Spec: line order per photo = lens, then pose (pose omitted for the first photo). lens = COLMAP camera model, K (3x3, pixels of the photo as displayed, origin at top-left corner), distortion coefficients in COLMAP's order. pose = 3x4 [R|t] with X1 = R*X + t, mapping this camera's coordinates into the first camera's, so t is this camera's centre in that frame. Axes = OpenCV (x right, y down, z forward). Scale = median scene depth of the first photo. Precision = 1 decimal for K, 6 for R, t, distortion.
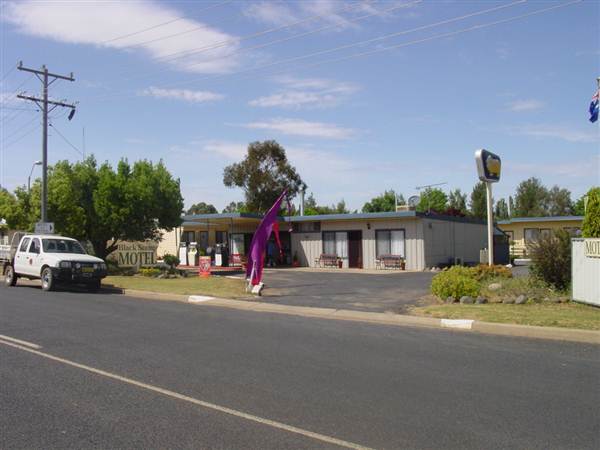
lens RADIAL K [[598.6, 0, 298.3], [0, 598.6, 225.6], [0, 0, 1]] dist [-0.136246, 0.019378]
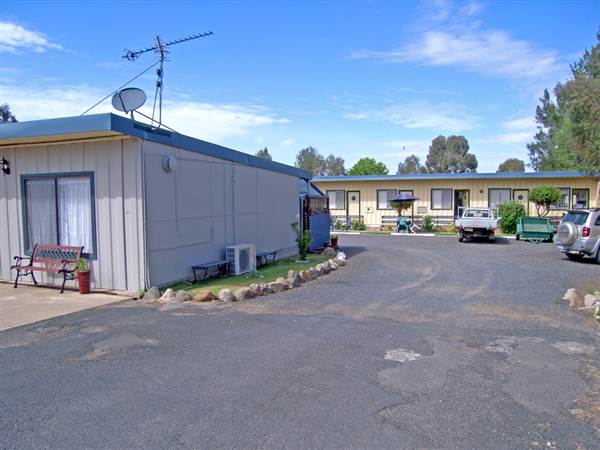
lens RADIAL K [[482.0, 0, 300.0], [0, 482.0, 225.0], [0, 0, 1]] dist [-0.103789, 0.038462]
pose [[0.927411, -0.011495, 0.373867, 0.167292], [-0.014723, 0.997631, 0.067195, 0.014374], [-0.373754, -0.067822, 0.925045, 0.622236]]
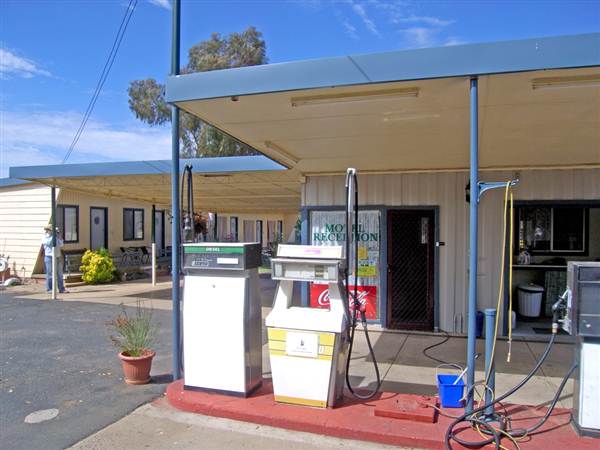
lens RADIAL K [[488.1, 0, 292.0], [0, 488.1, 226.4], [0, 0, 1]] dist [-0.080175, 0.008443]
pose [[0.923537, 0.023490, 0.382790, -0.235507], [-0.028318, 0.999575, 0.006983, 0.023435], [-0.382463, -0.017289, 0.923809, 0.921844]]
